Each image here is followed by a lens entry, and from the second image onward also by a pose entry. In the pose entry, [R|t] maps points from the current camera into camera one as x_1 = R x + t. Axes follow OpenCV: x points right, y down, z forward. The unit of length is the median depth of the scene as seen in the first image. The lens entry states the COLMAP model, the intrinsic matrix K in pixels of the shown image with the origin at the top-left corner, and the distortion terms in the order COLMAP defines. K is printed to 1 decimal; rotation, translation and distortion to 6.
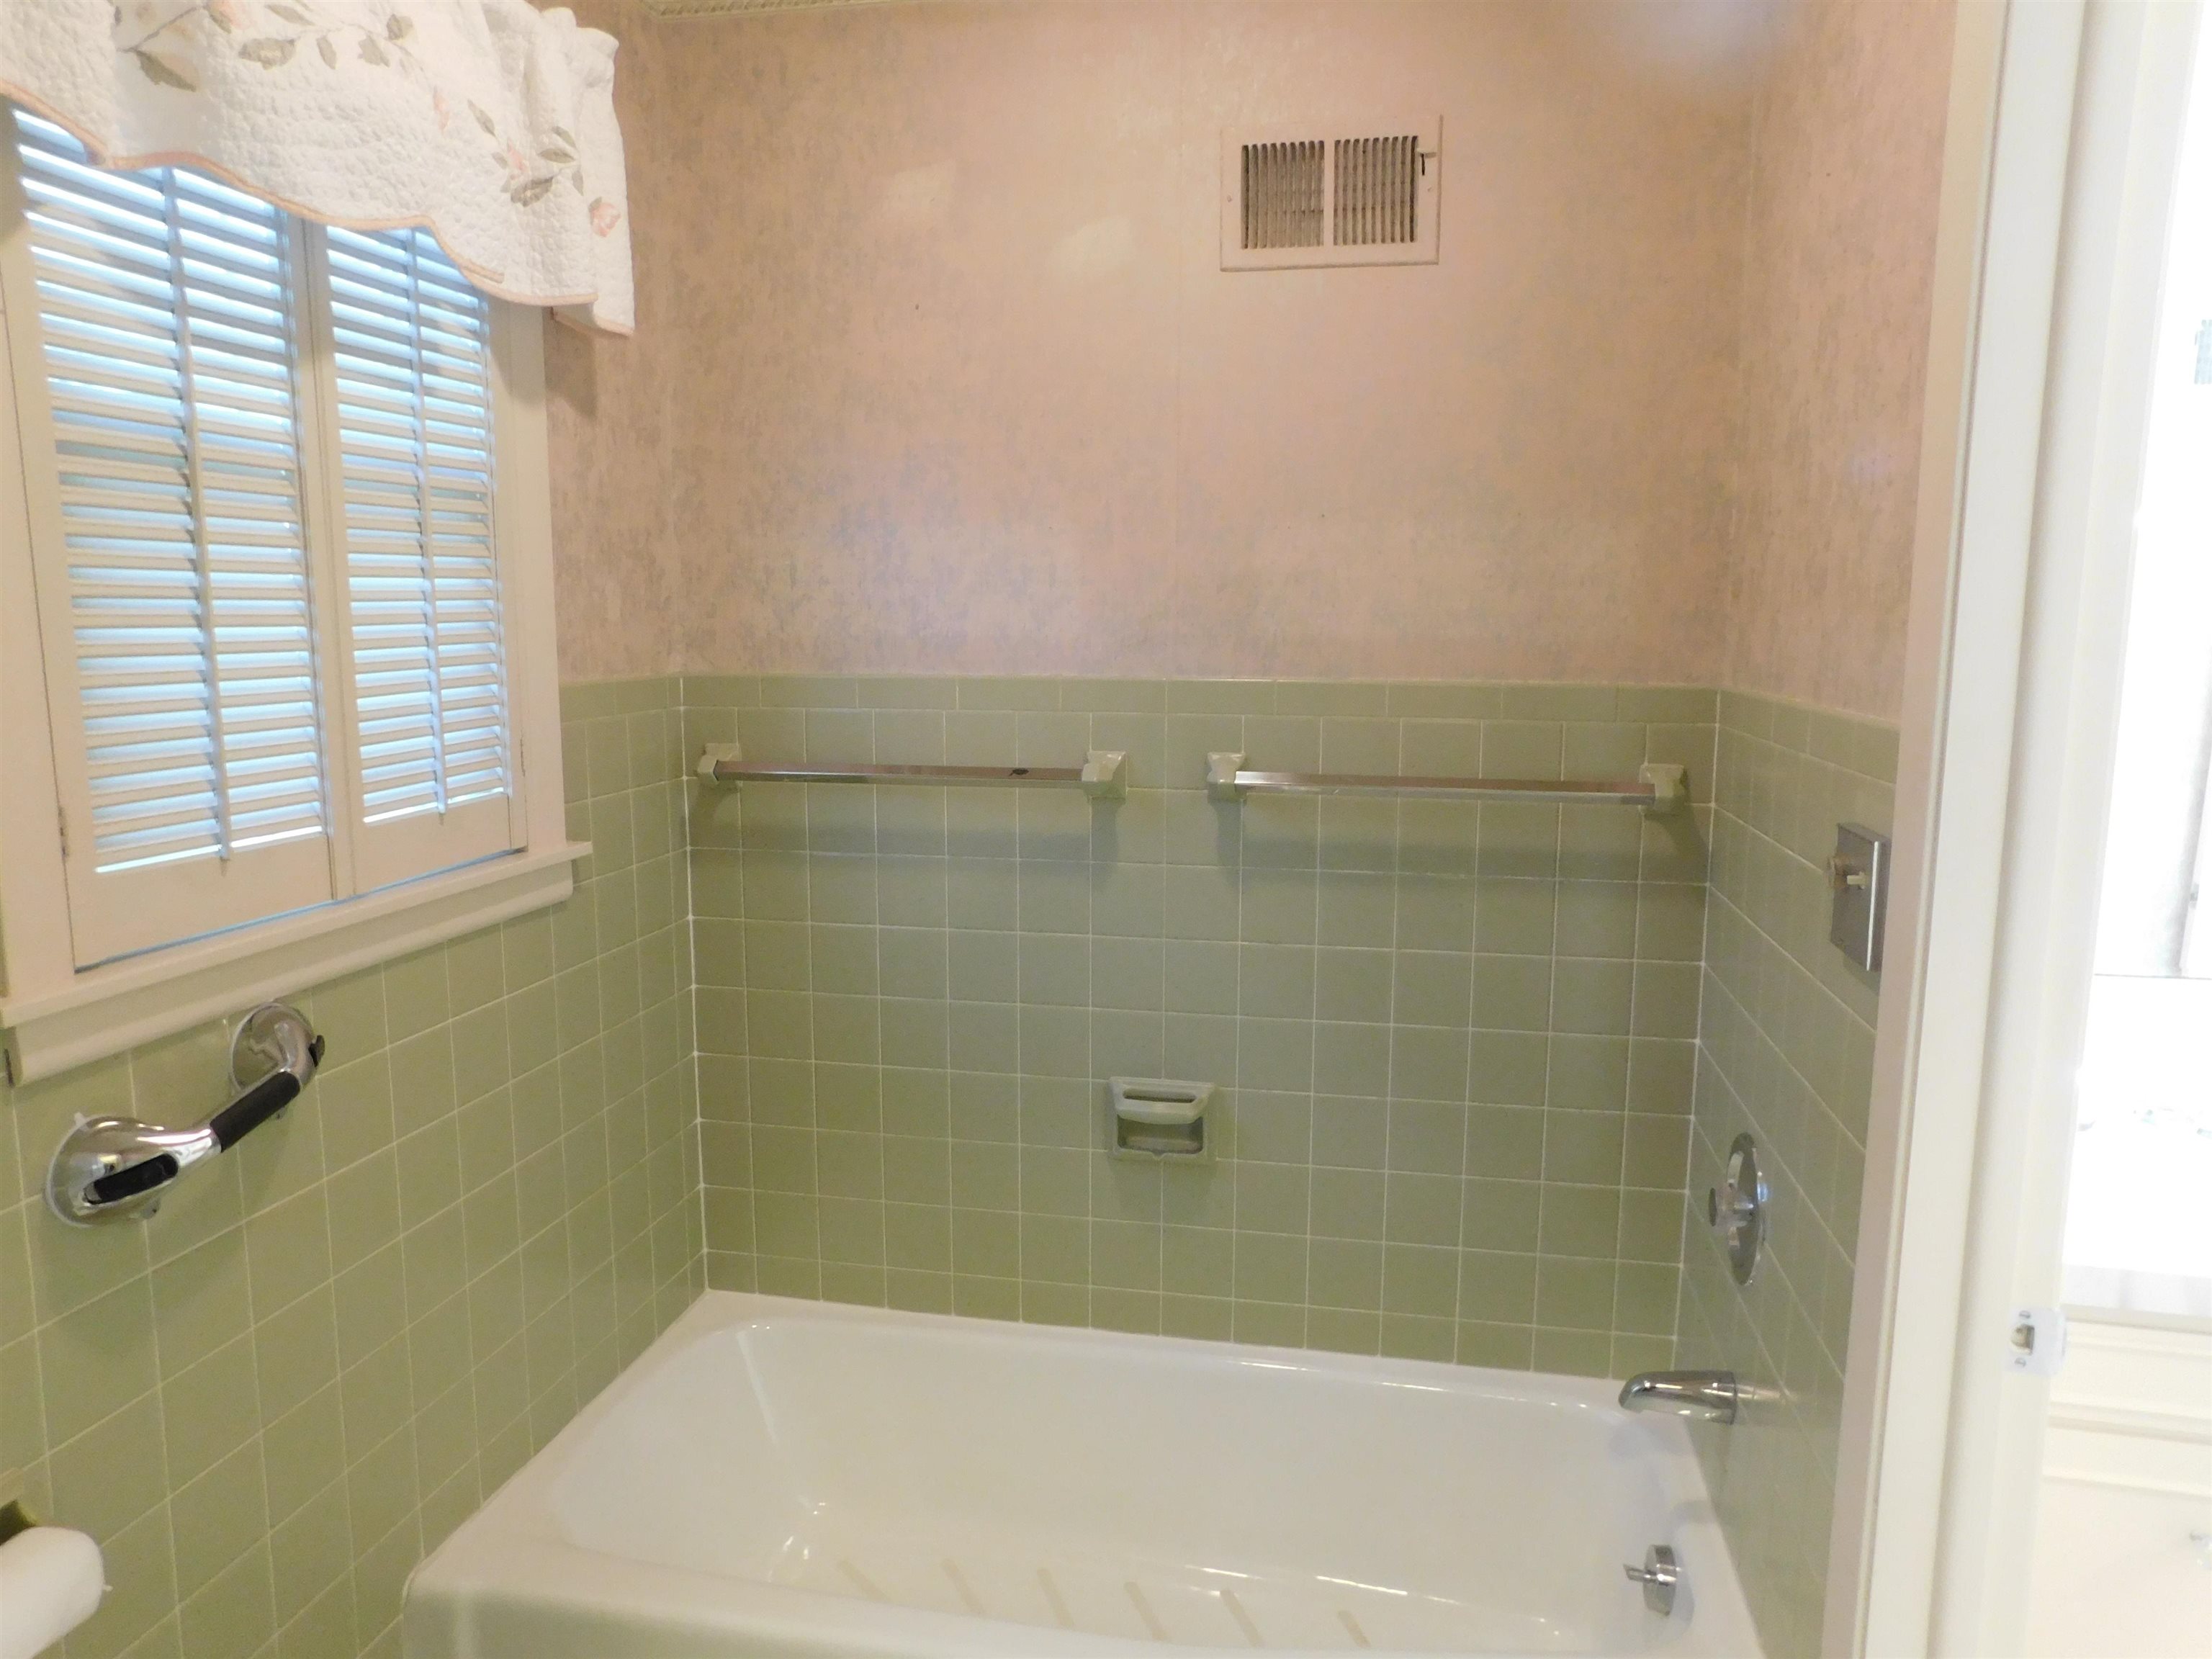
lens RADIAL K [[1447.0, 0, 1106.0], [0, 1447.0, 829.5], [0, 0, 1]] dist [-0.074526, 0.055013]
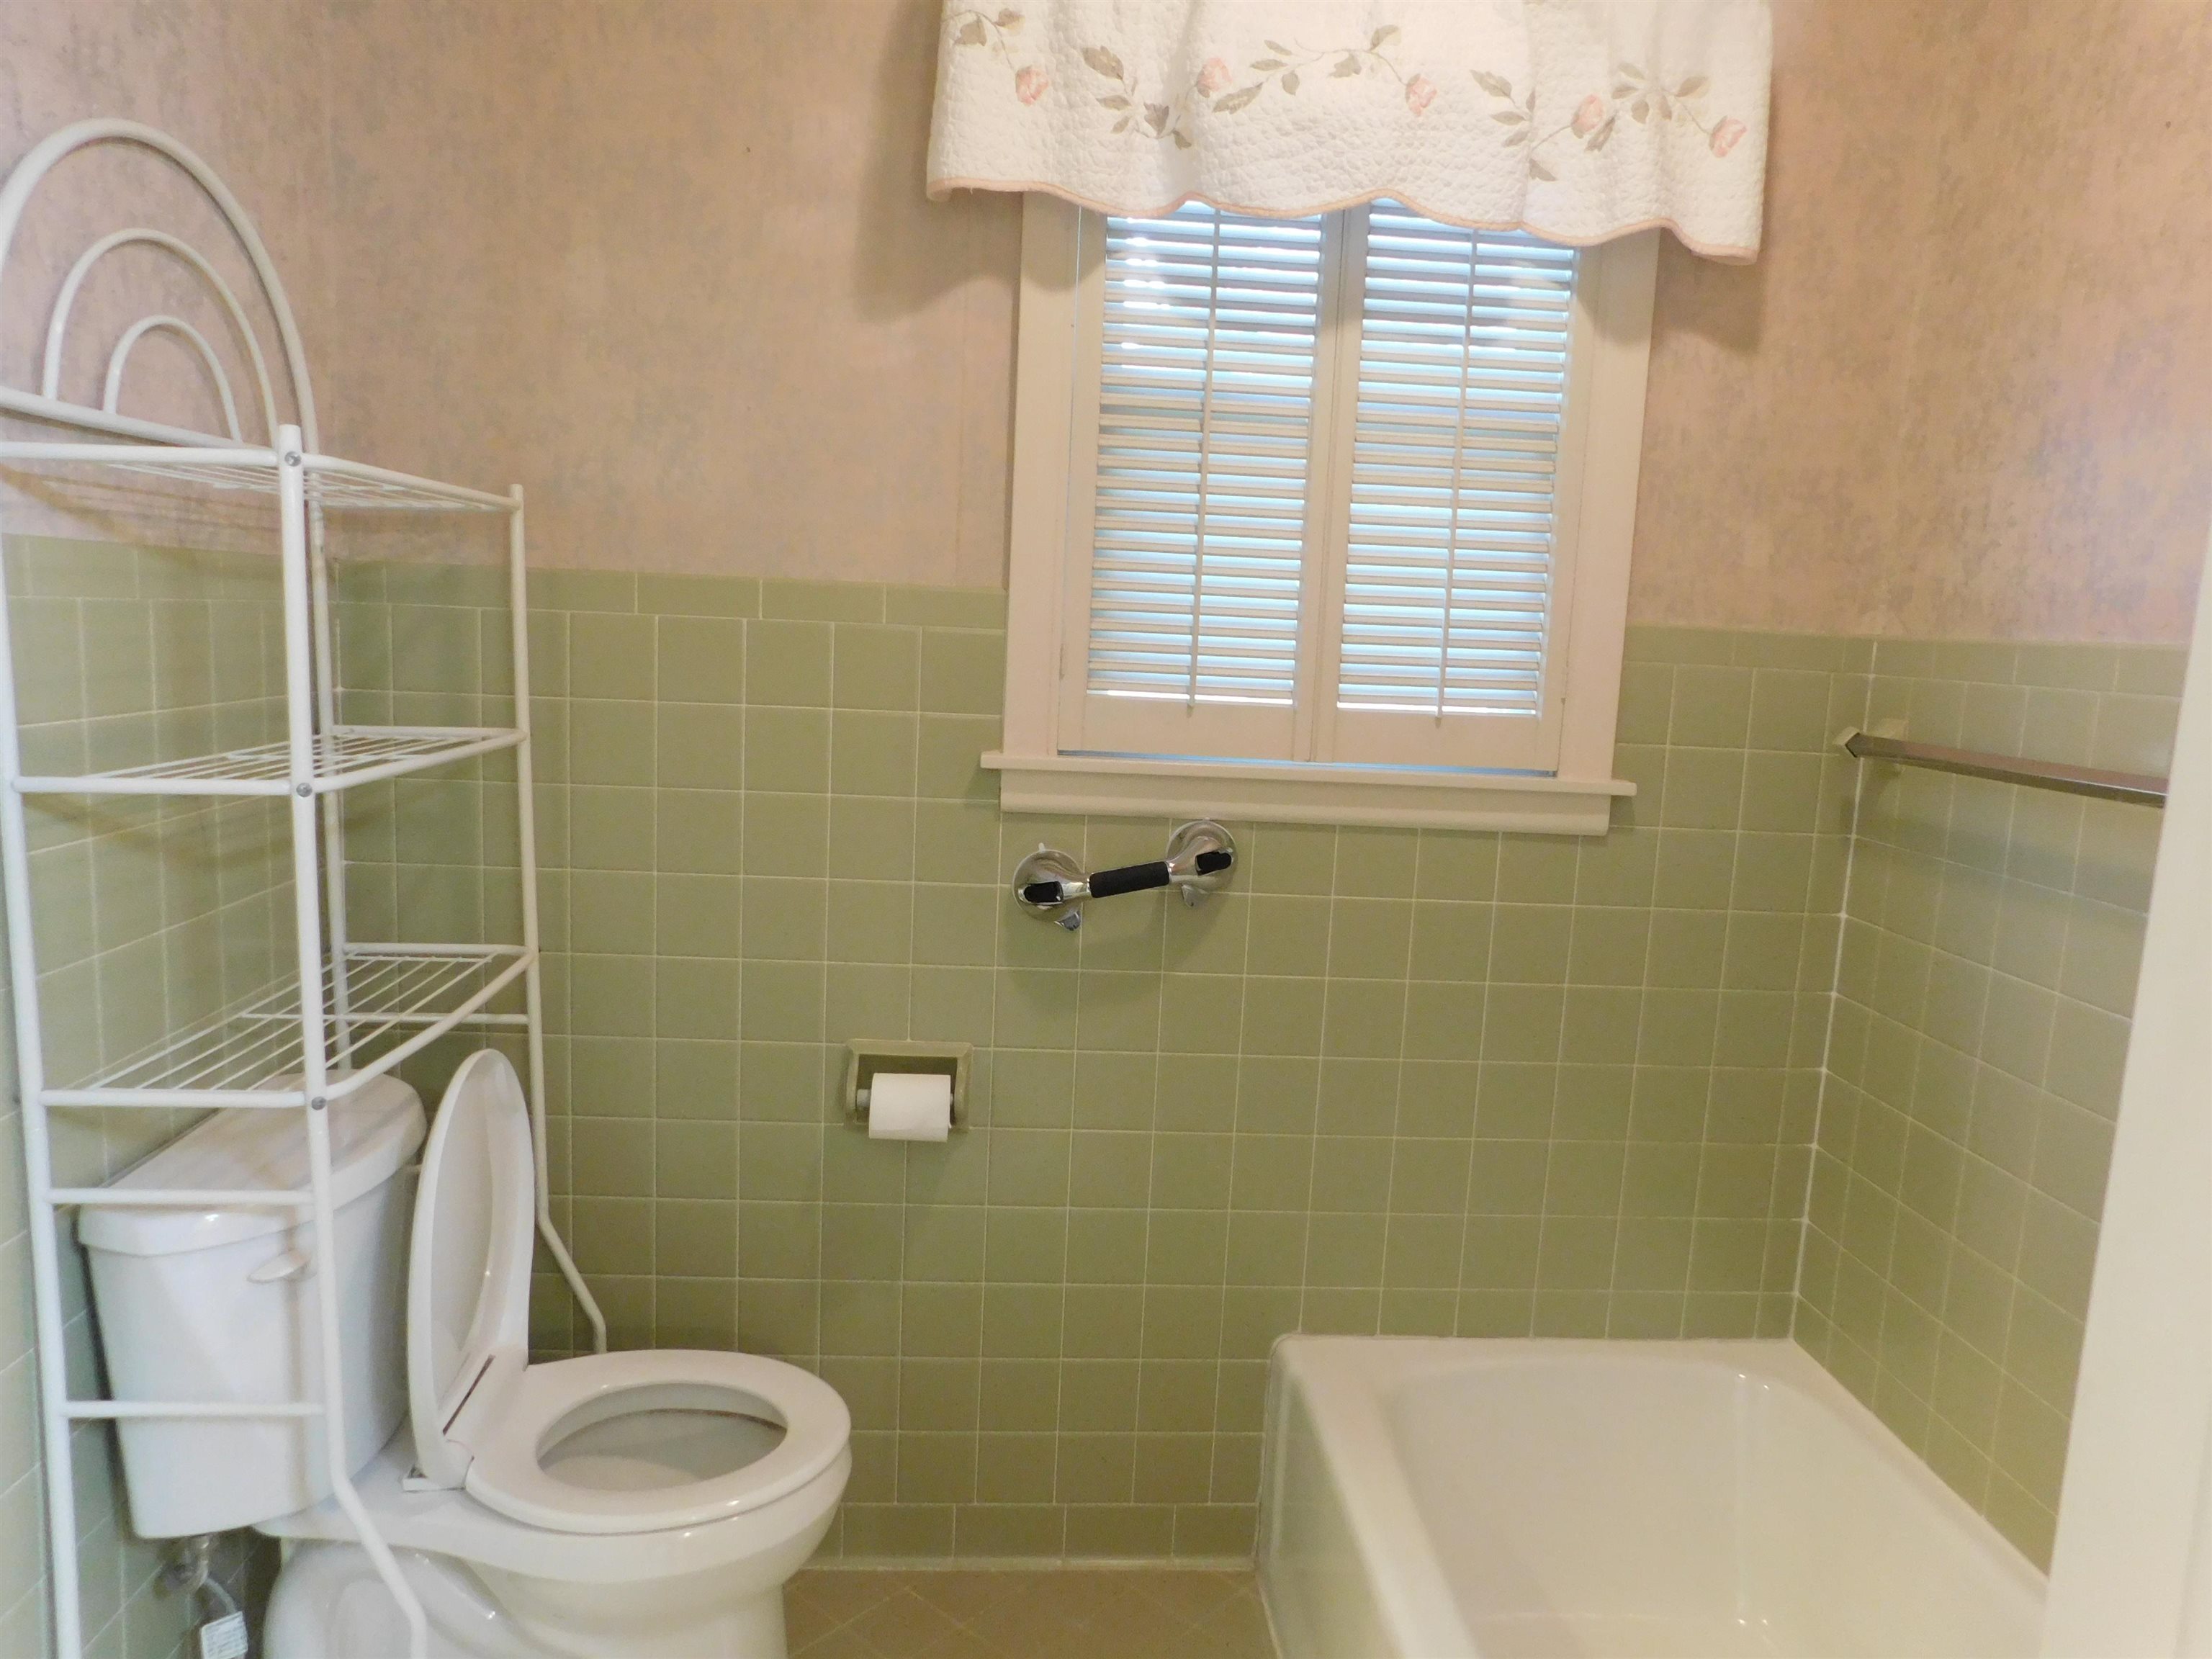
lens RADIAL K [[1447.0, 0, 1106.0], [0, 1447.0, 829.5], [0, 0, 1]] dist [-0.074526, 0.055013]
pose [[0.270373, 0.154391, -0.950296, 0.550031], [-0.189329, 0.976310, 0.104751, 0.005841], [0.943956, 0.151597, 0.293198, 0.422746]]
